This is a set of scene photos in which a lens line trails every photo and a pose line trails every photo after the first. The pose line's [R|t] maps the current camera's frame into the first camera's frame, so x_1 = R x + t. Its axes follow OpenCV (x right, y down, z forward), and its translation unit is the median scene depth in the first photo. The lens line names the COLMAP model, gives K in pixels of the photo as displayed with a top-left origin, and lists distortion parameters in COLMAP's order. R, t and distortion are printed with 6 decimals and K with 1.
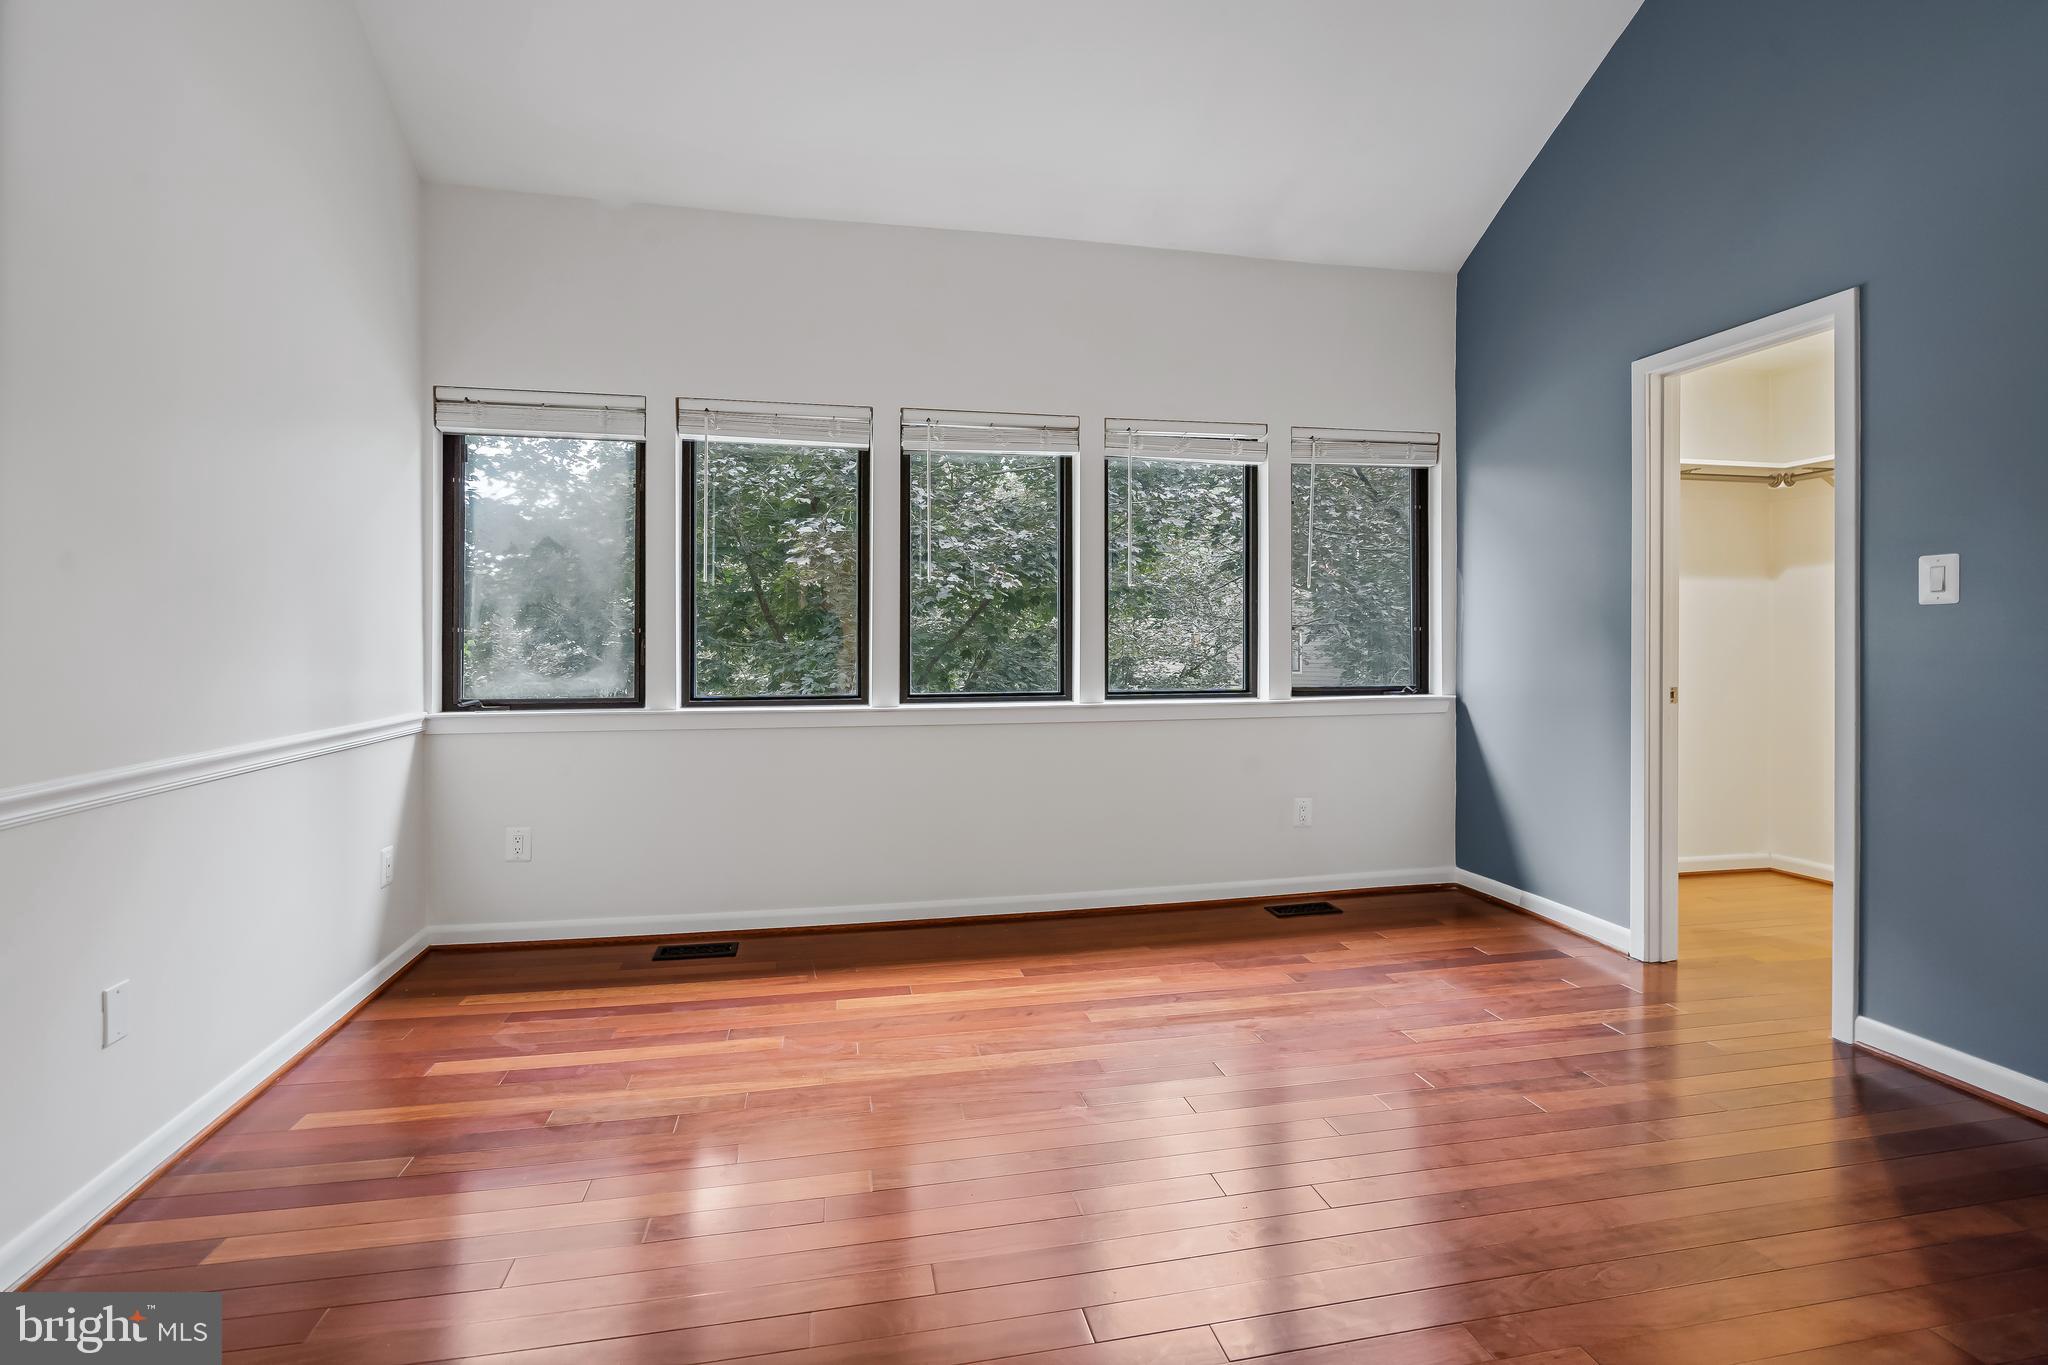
lens RADIAL K [[937.2, 0, 987.0], [0, 937.2, 640.4], [0, 0, 1]] dist [-0.002879, 0.002517]
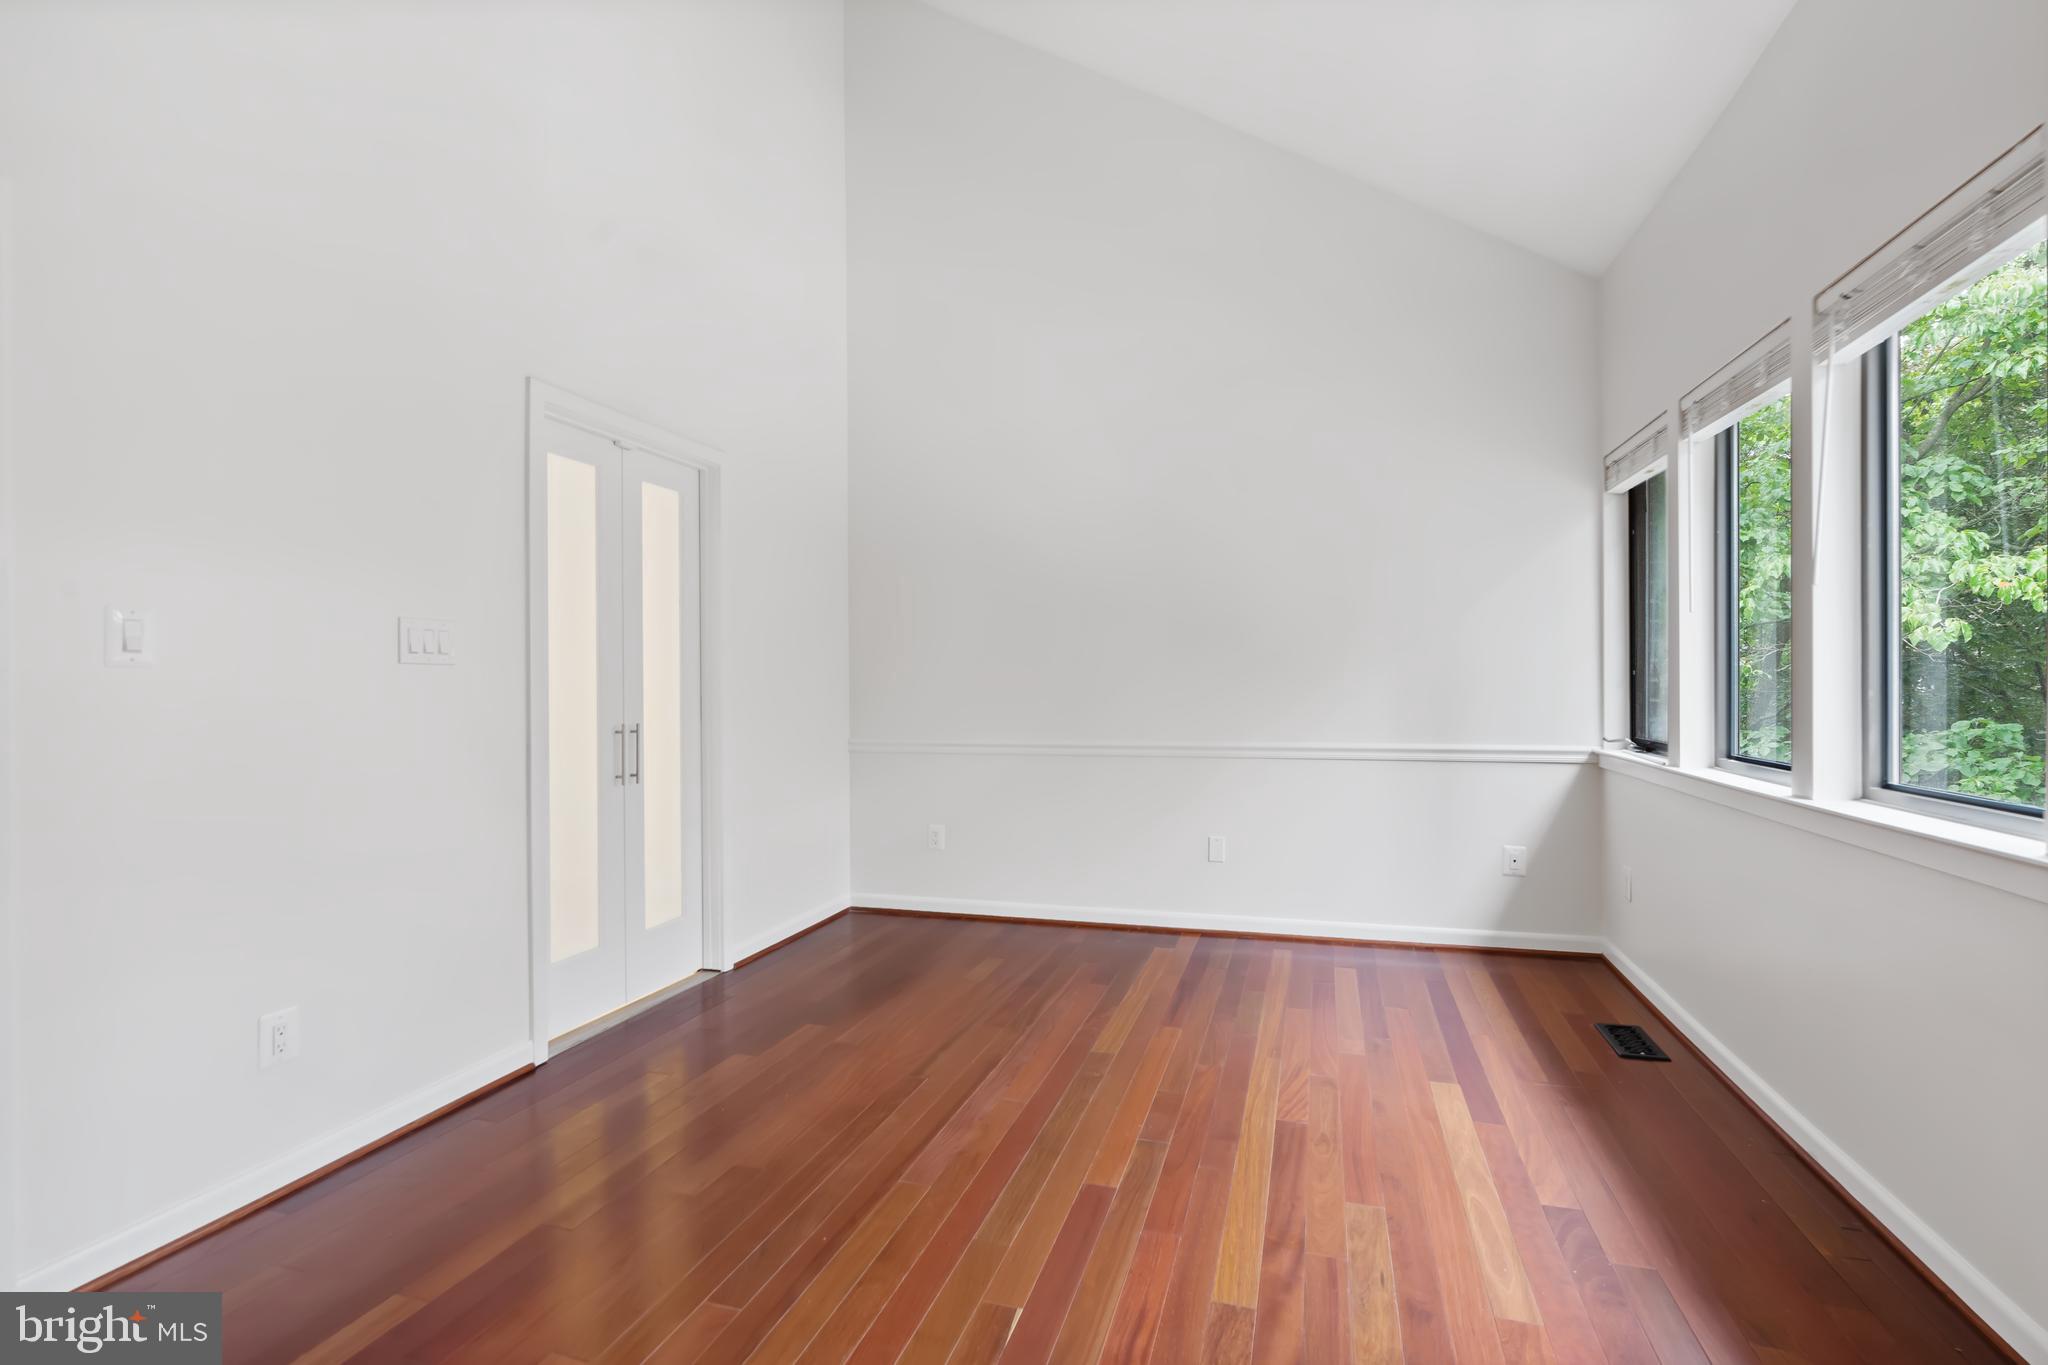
lens RADIAL K [[937.2, 0, 1015.4], [0, 937.2, 685.9], [0, 0, 1]] dist [-0.002879, 0.002517]
pose [[-0.487207, 0.005046, -0.873272, 0.799855], [0.008710, 0.999962, 0.000919, -0.004152], [0.873243, -0.007158, -0.487232, 1.024101]]
